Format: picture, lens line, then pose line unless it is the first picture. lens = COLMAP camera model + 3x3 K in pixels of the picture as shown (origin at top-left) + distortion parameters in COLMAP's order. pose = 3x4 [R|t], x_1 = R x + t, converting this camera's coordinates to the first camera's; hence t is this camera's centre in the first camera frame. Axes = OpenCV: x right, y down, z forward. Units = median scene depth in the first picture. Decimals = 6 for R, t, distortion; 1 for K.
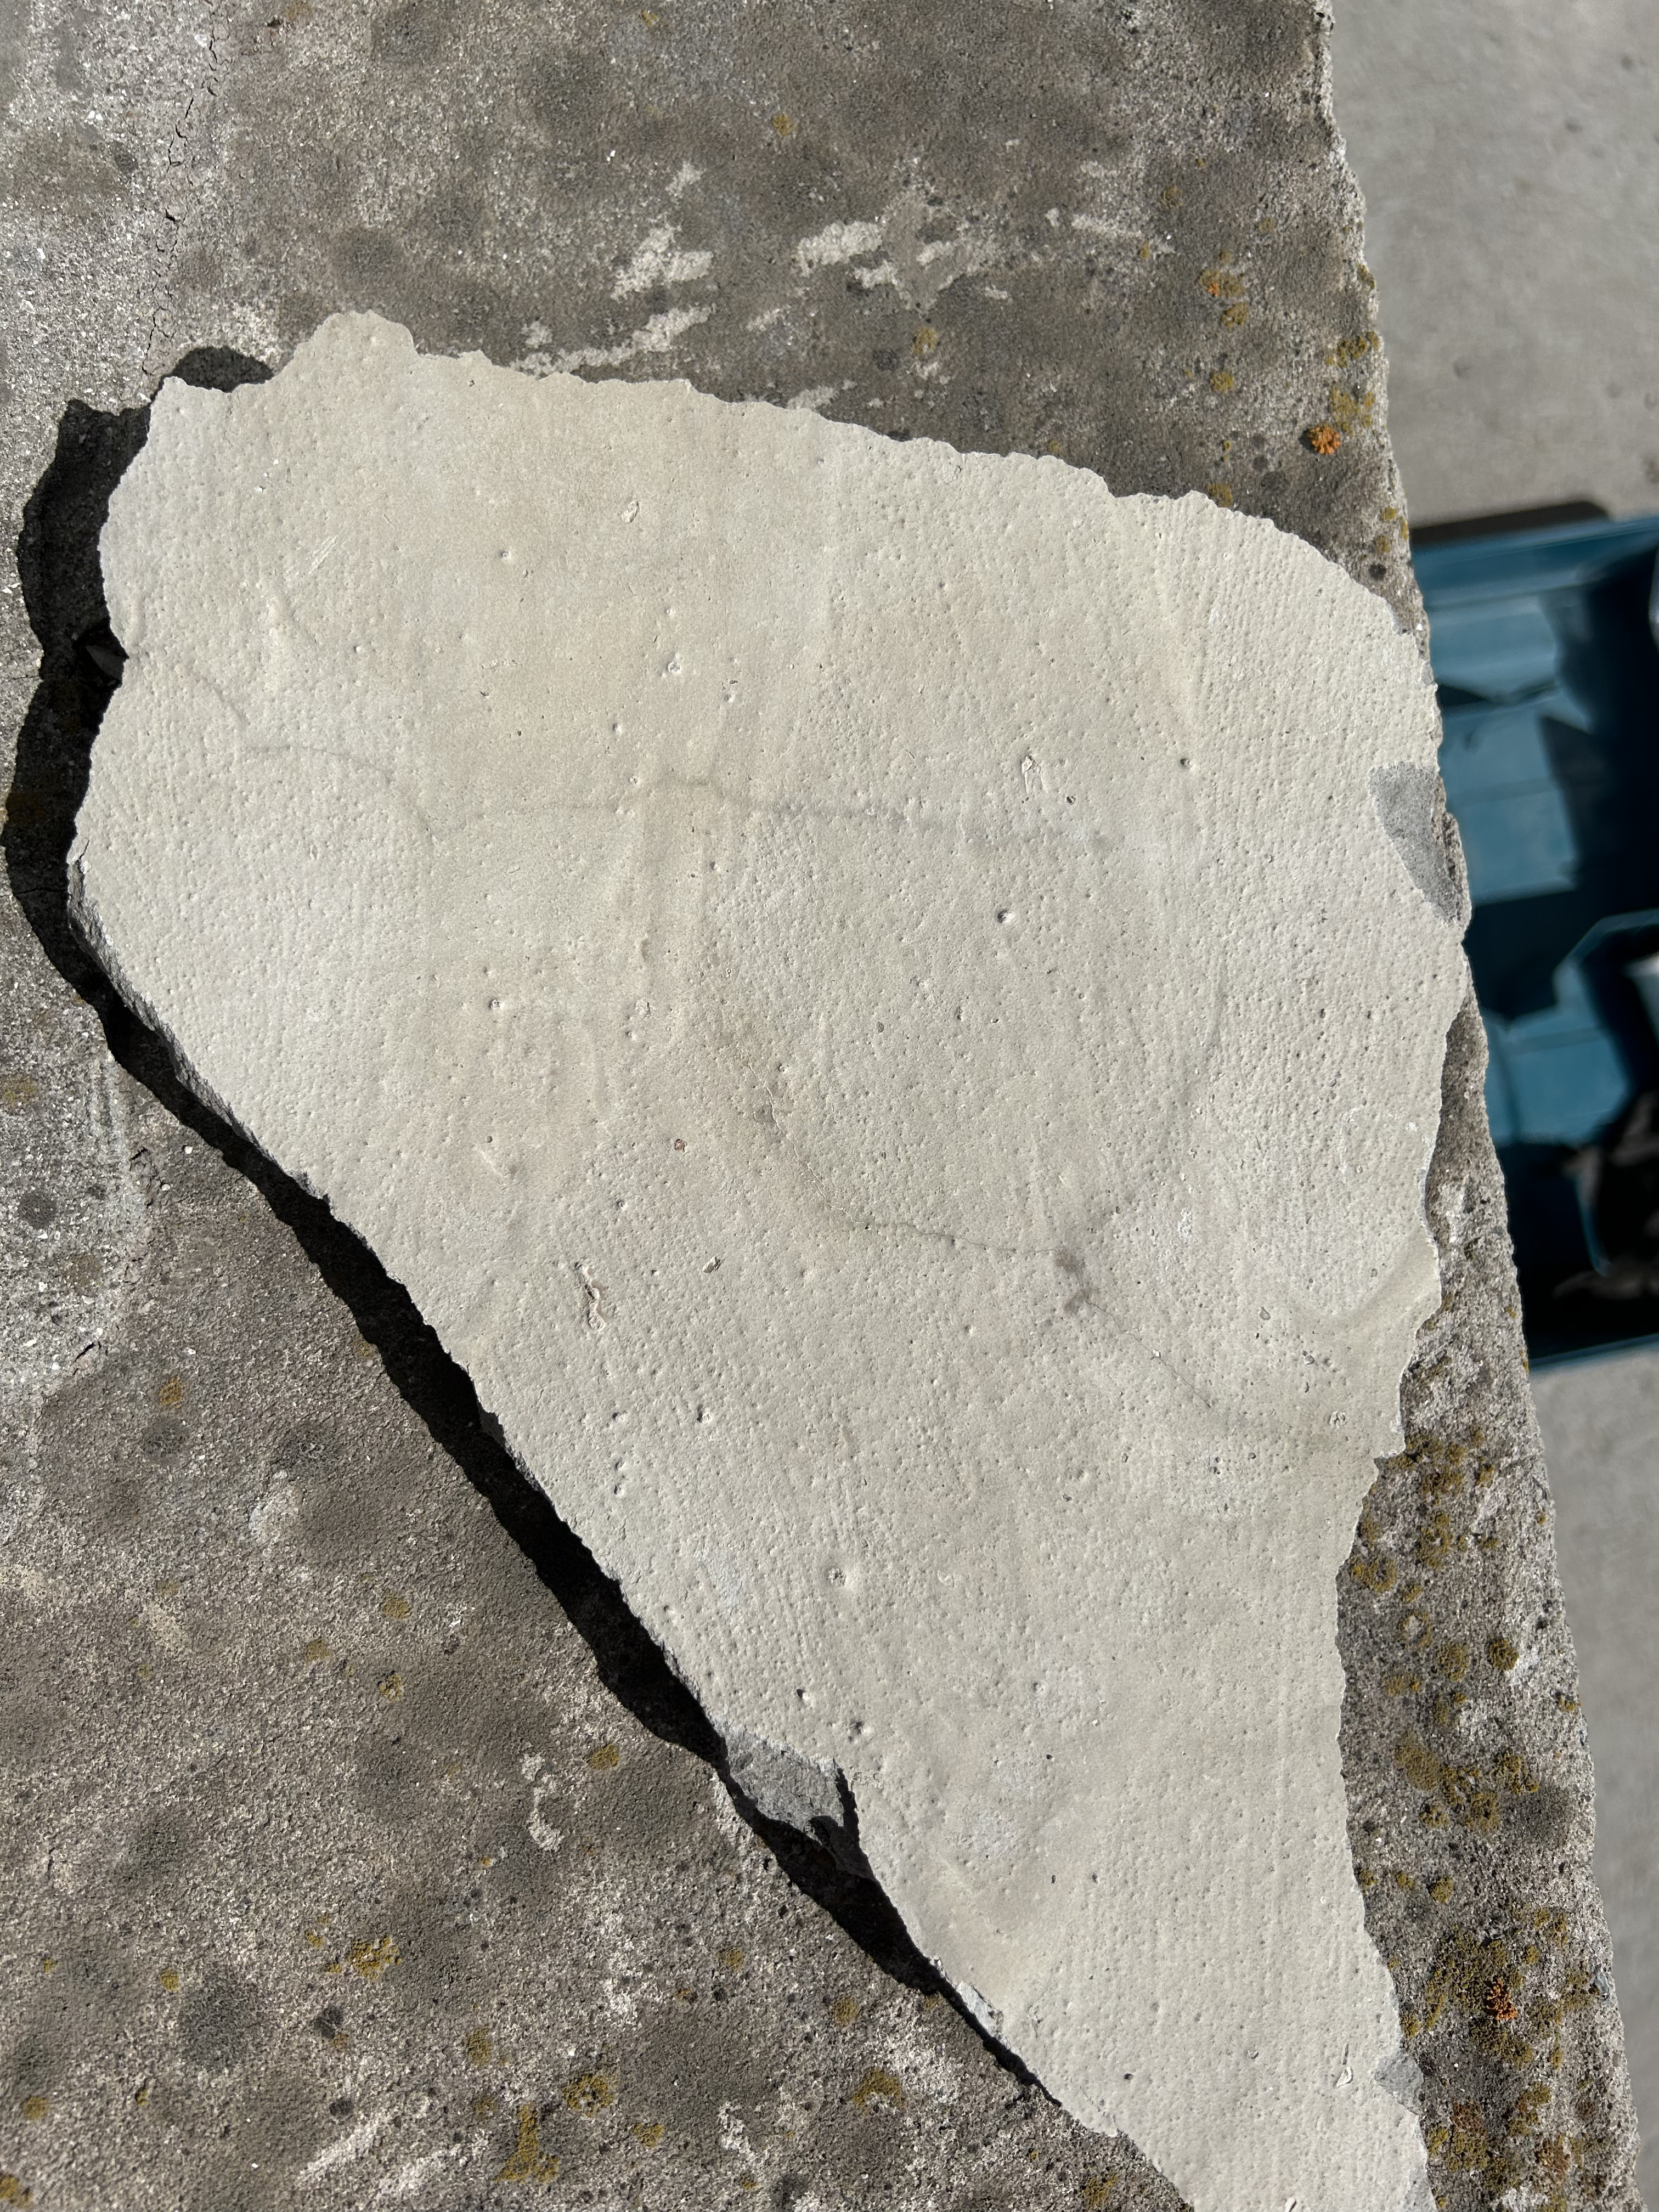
lens RADIAL K [[1684.6, 0, 823.2], [0, 1684.6, 1107.0], [0, 0, 1]] dist [0.049622, -0.065093]
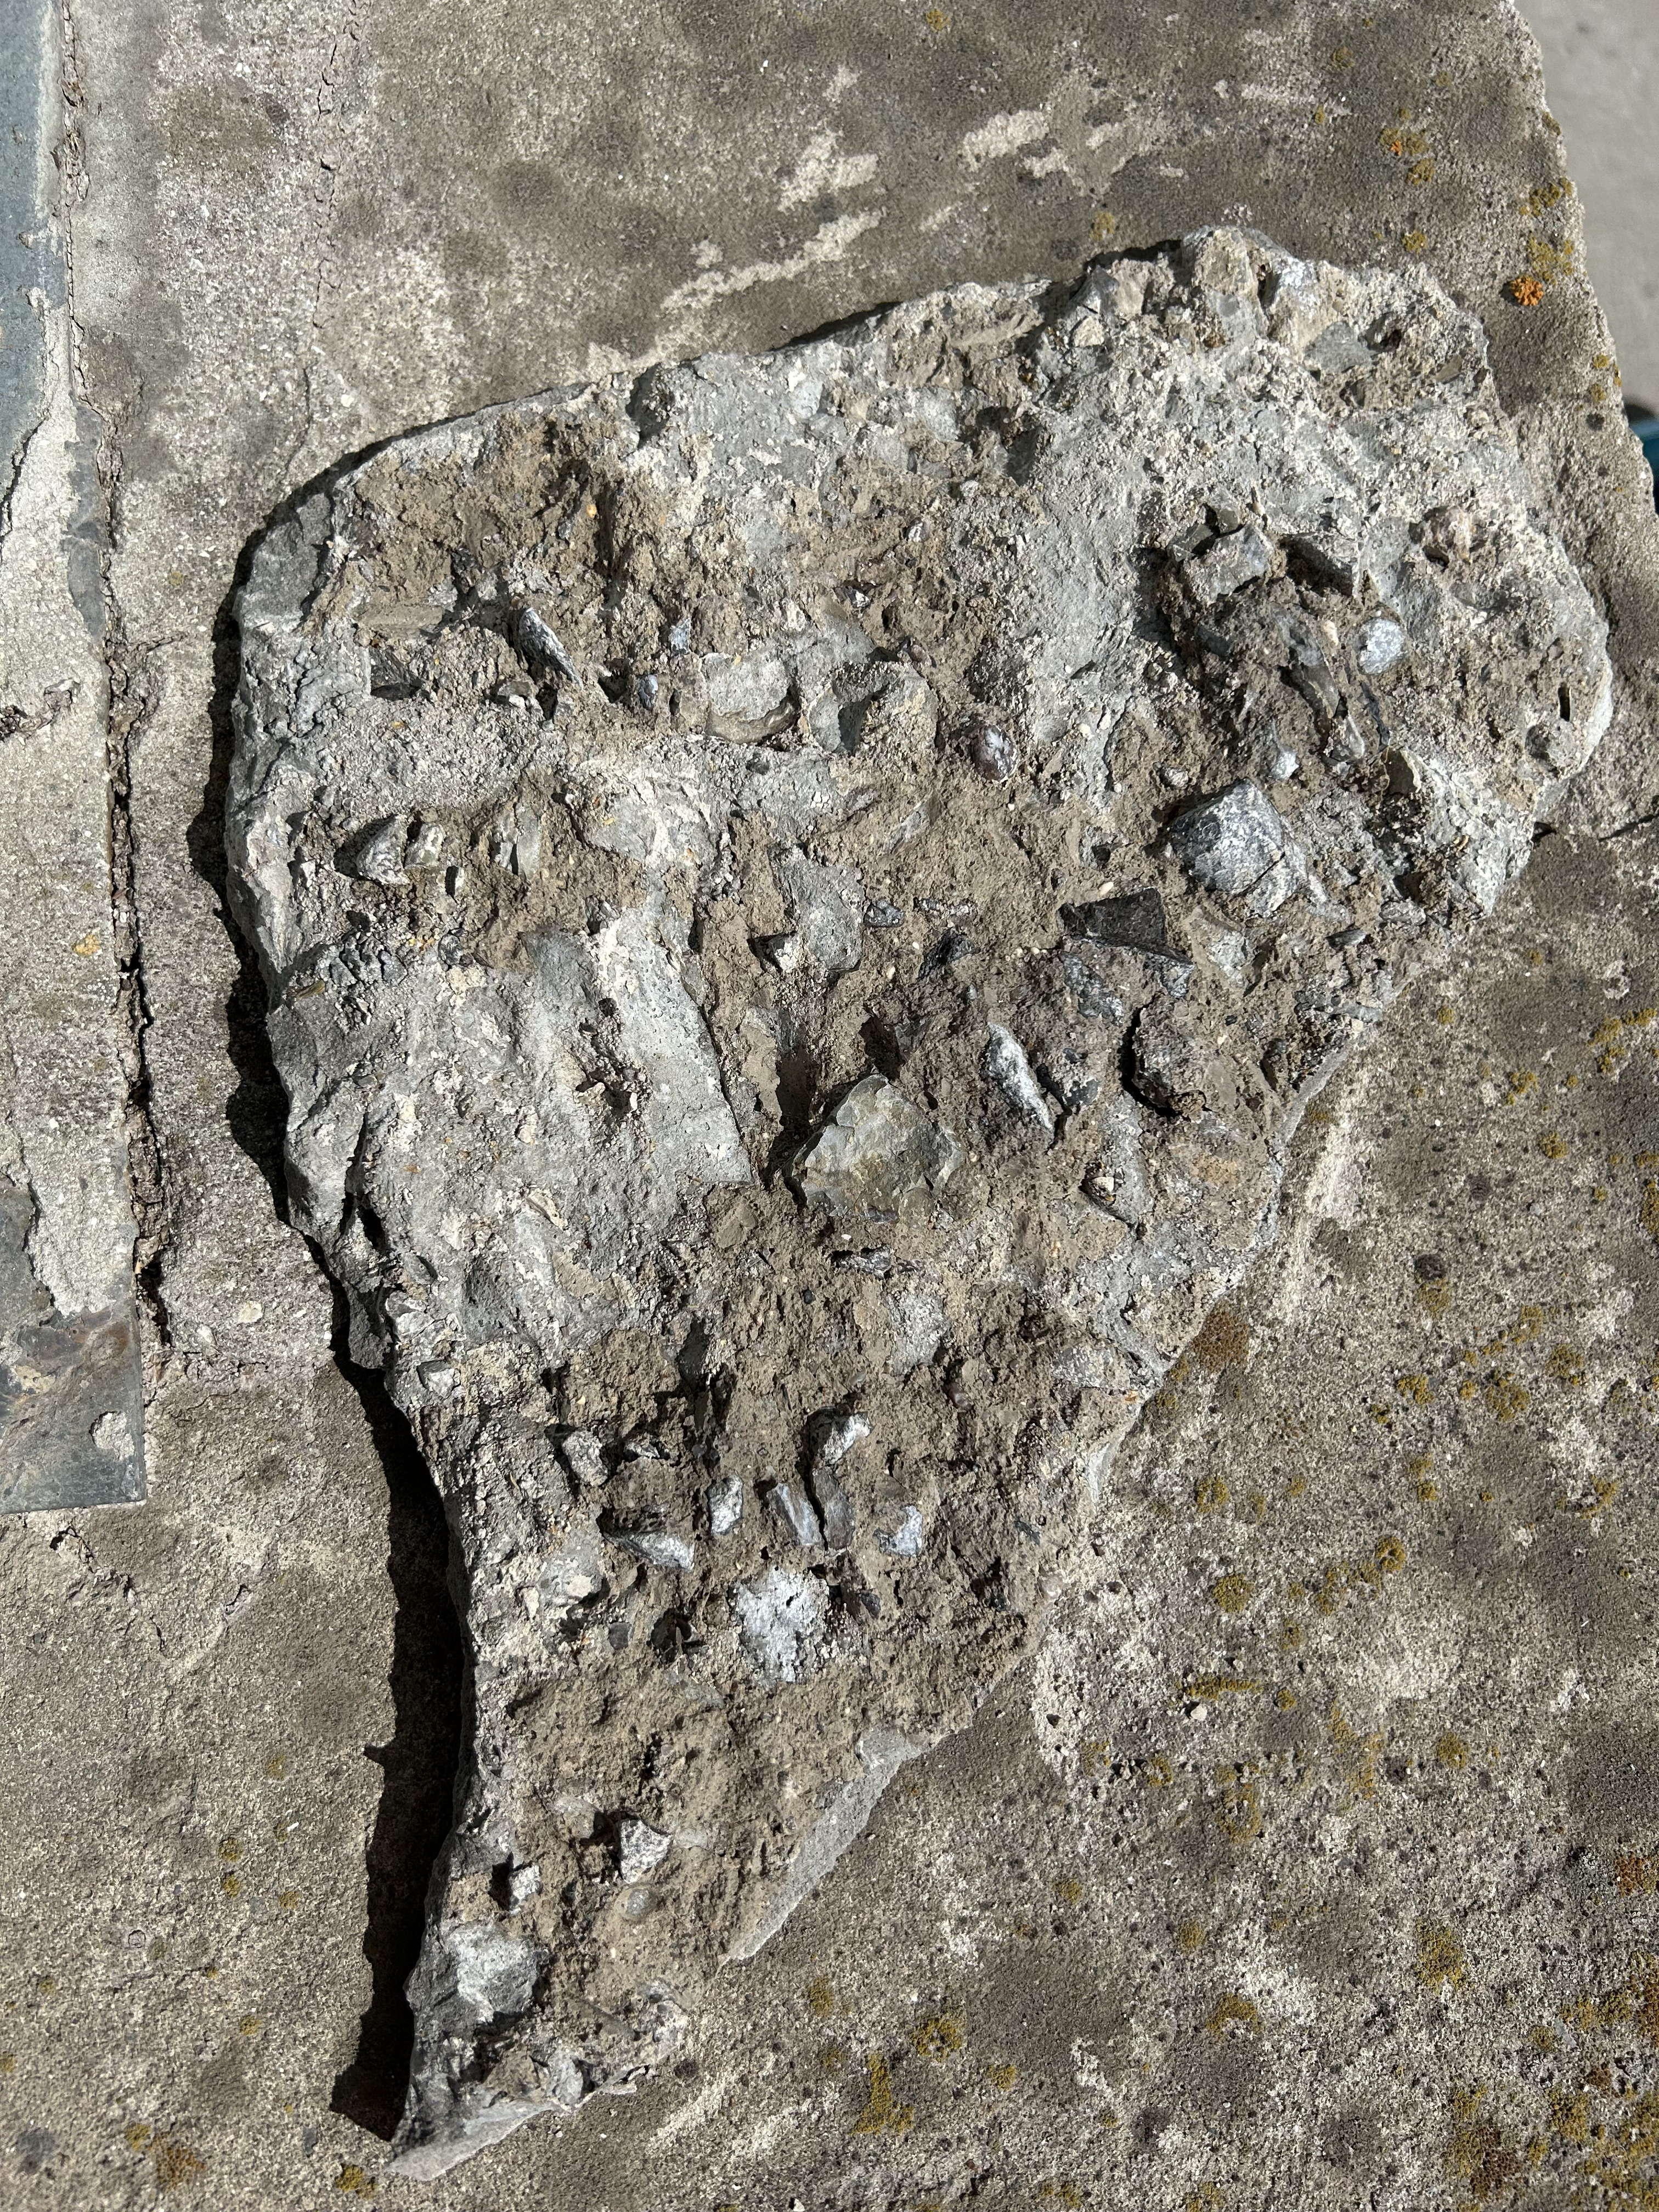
lens RADIAL K [[1684.6, 0, 822.6], [0, 1684.6, 1102.3], [0, 0, 1]] dist [0.049622, -0.065093]
pose [[0.996824, -0.077468, -0.018468, -0.122494], [0.077509, 0.996991, 0.001493, 0.034500], [0.018296, -0.002920, 0.999828, 0.025066]]
